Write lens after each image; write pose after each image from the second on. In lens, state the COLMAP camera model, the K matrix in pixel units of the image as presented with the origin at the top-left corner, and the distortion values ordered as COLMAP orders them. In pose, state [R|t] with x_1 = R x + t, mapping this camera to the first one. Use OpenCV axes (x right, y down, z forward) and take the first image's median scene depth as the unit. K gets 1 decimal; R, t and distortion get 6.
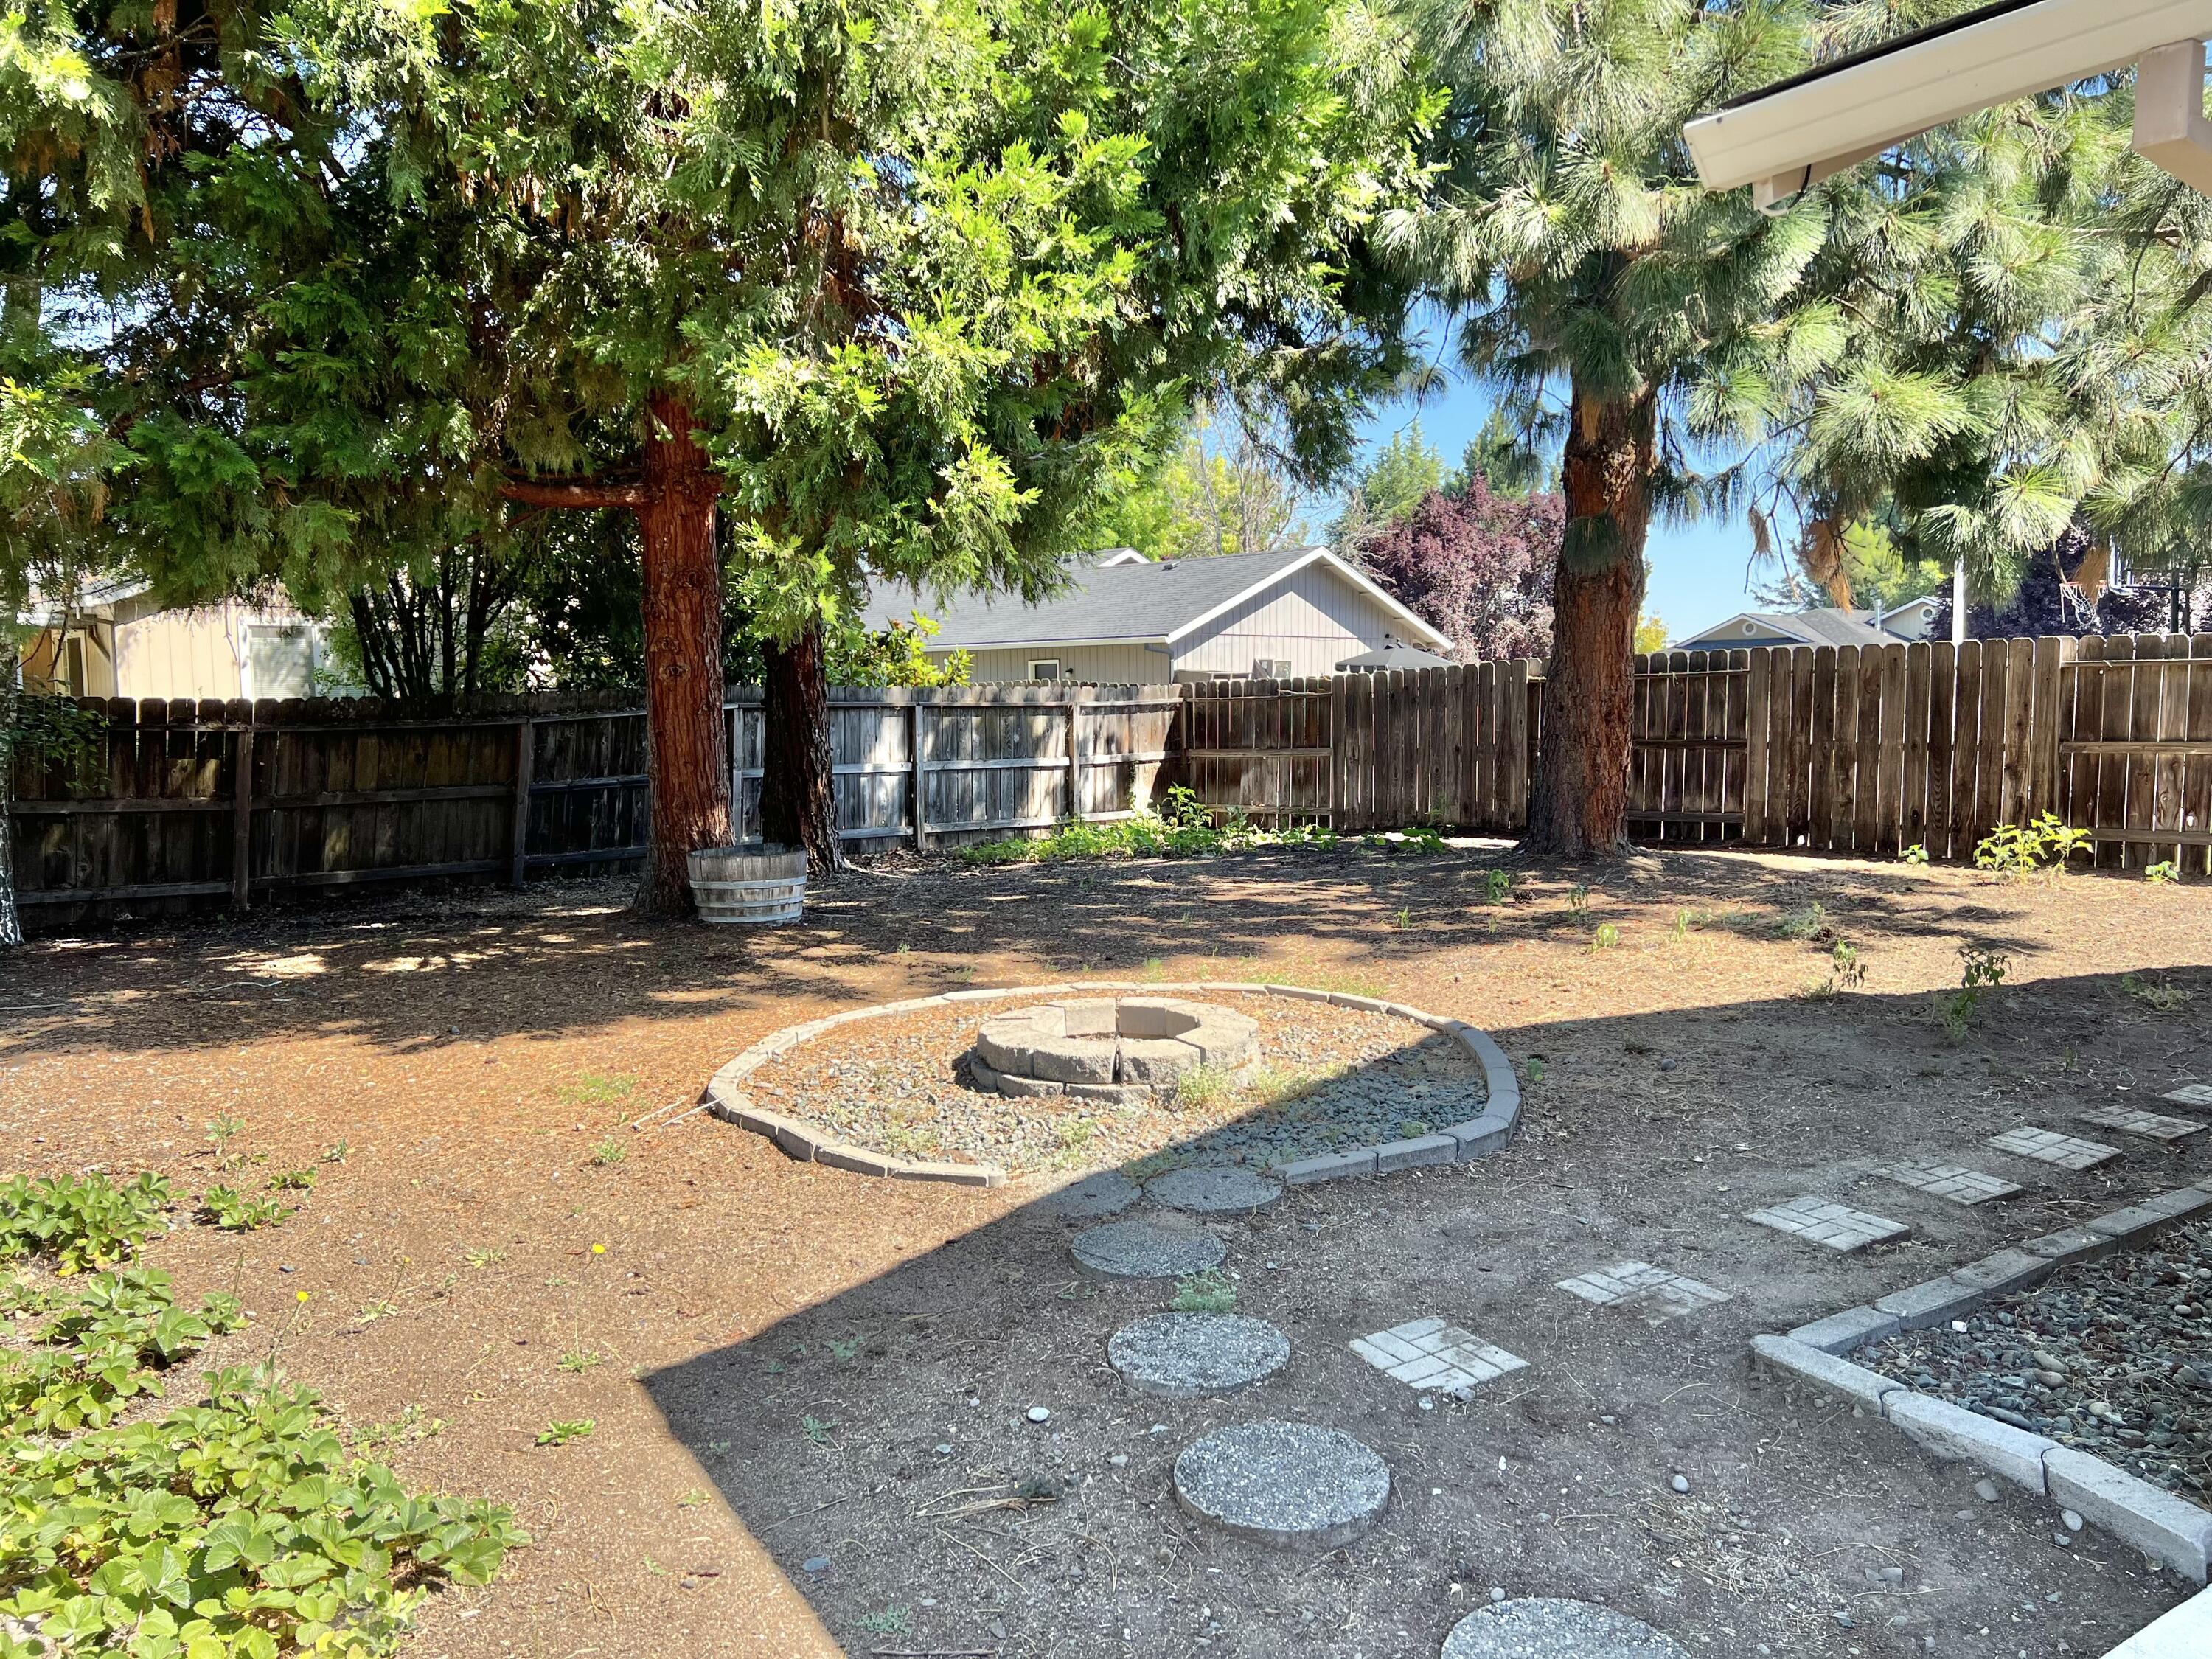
lens RADIAL K [[1665.0, 0, 1102.6], [0, 1665.0, 825.6], [0, 0, 1]] dist [0.092063, -0.119633]
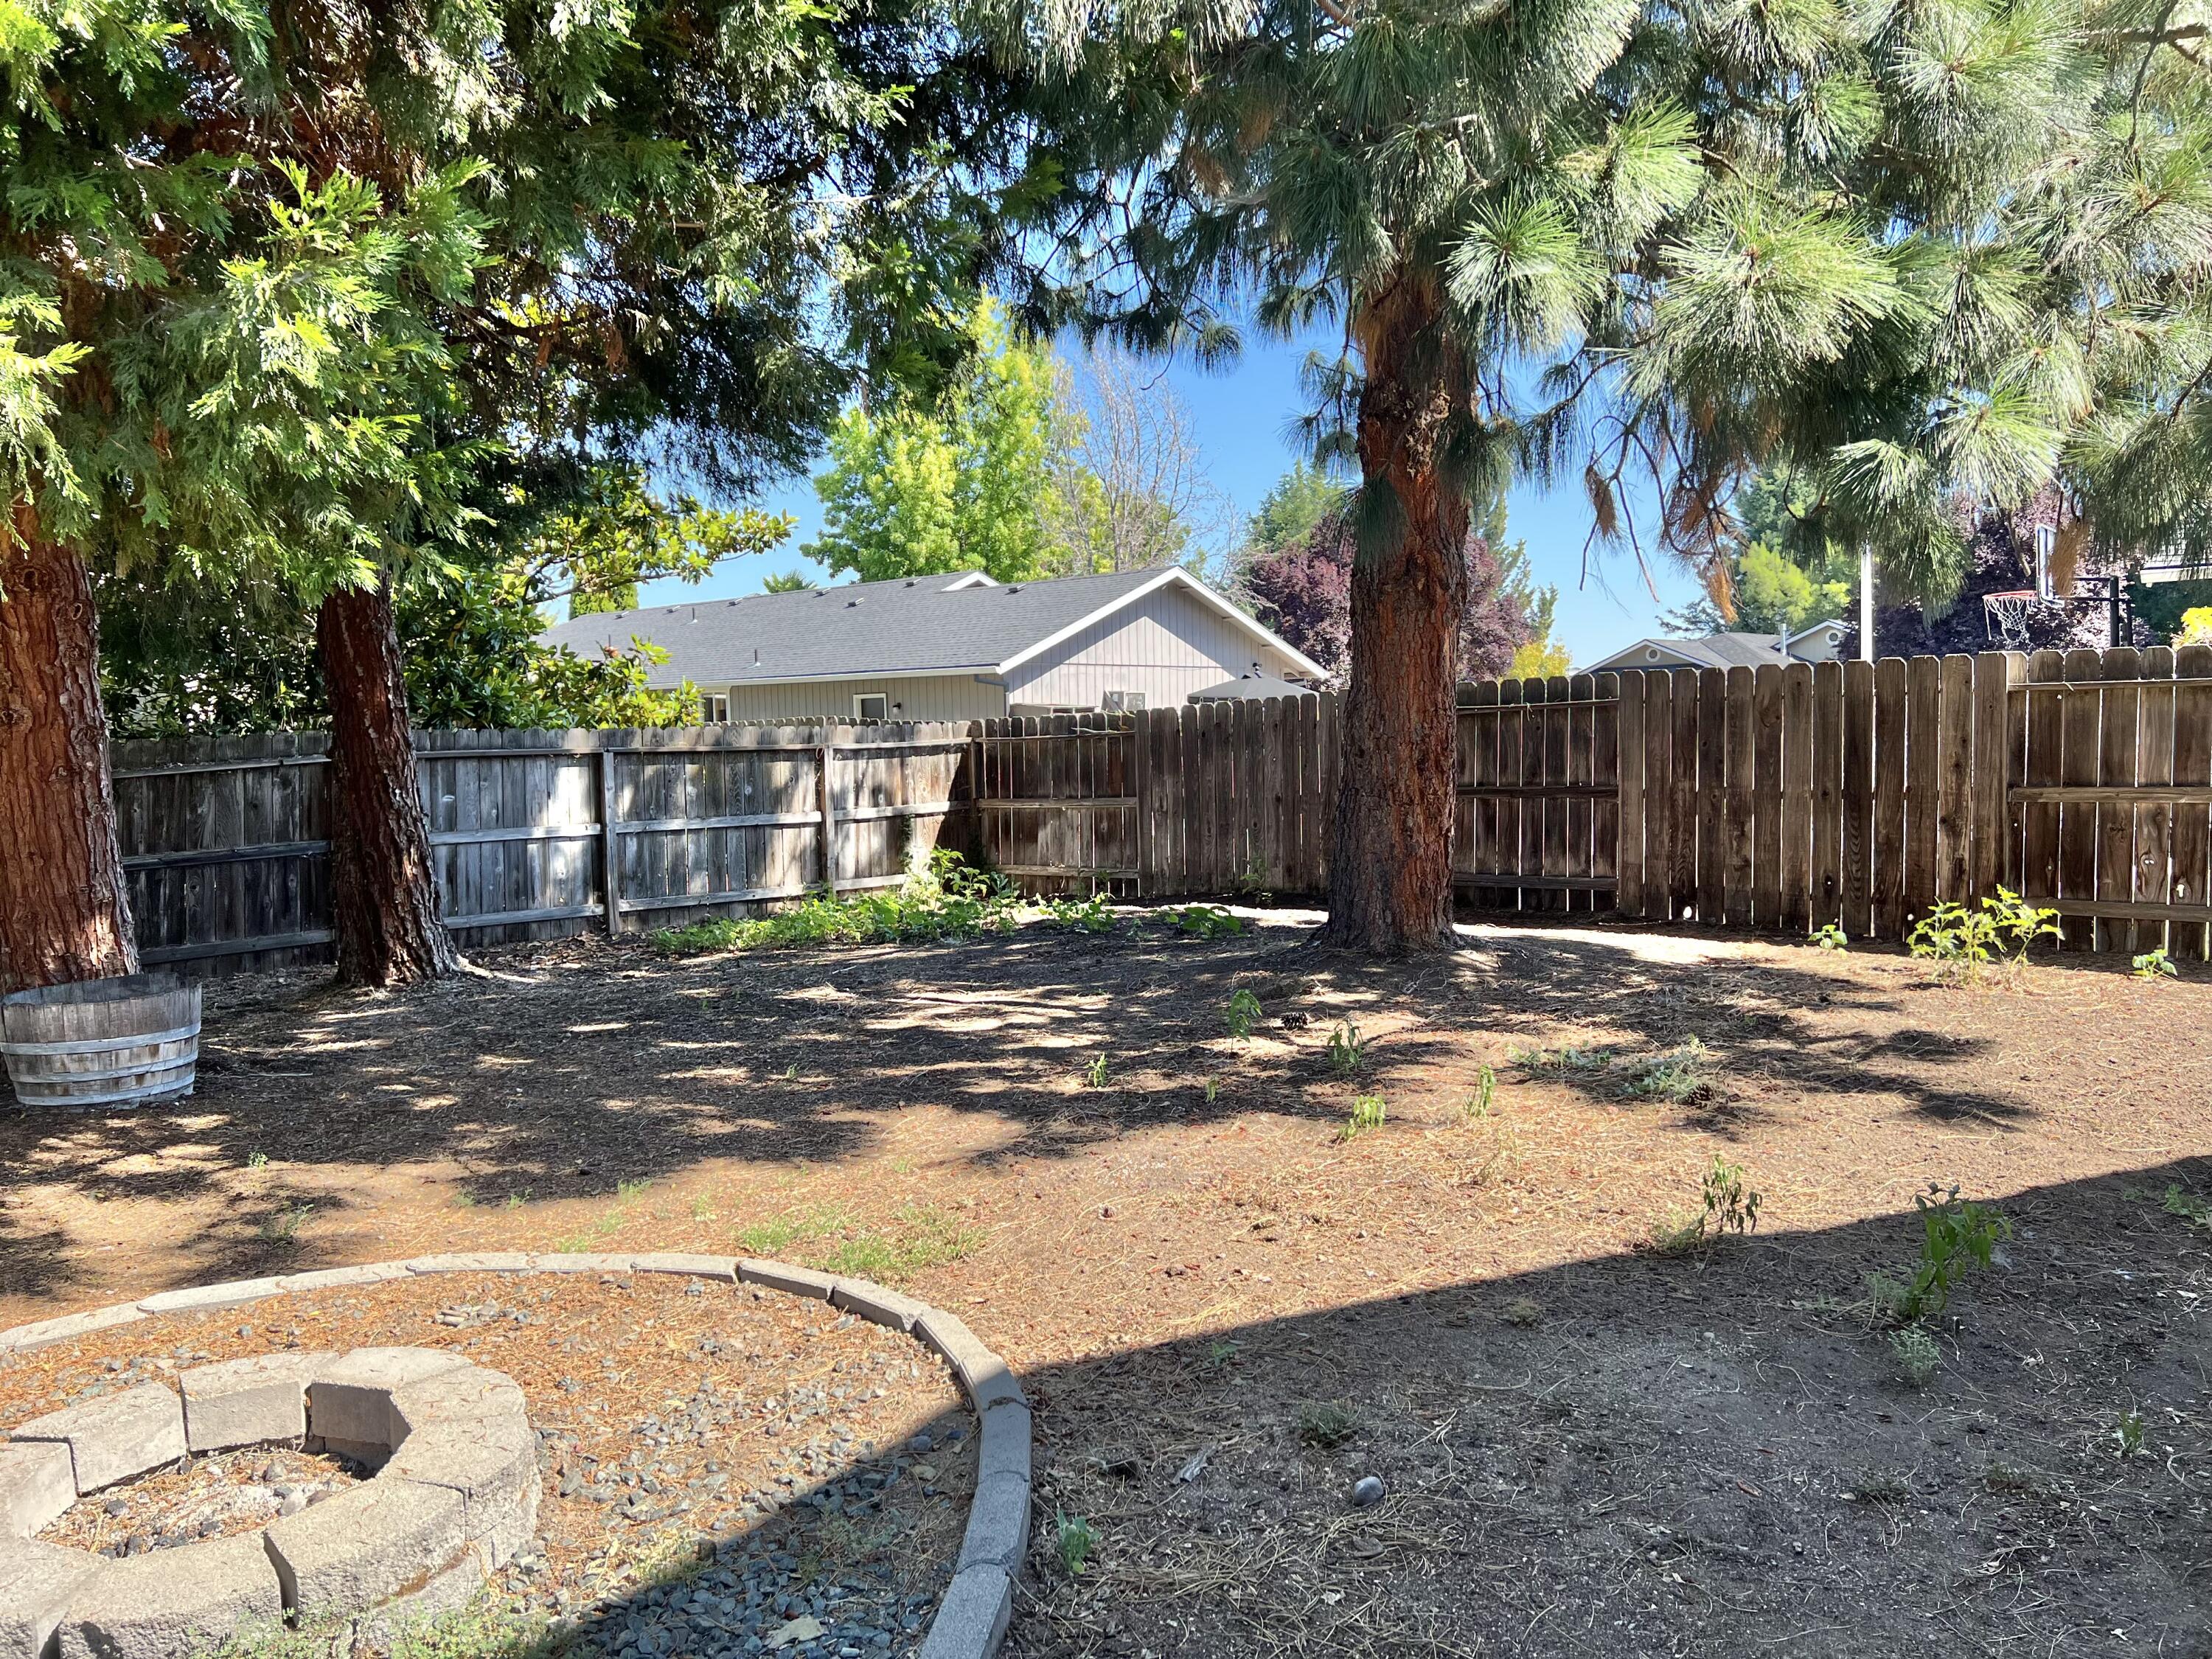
lens RADIAL K [[1690.1, 0, 1107.3], [0, 1690.1, 820.3], [0, 0, 1]] dist [0.125102, -0.178423]
pose [[0.998537, -0.013919, 0.052250, 0.102398], [0.015157, 0.999612, -0.023382, -0.020481], [-0.051904, 0.024140, 0.998360, 0.214058]]
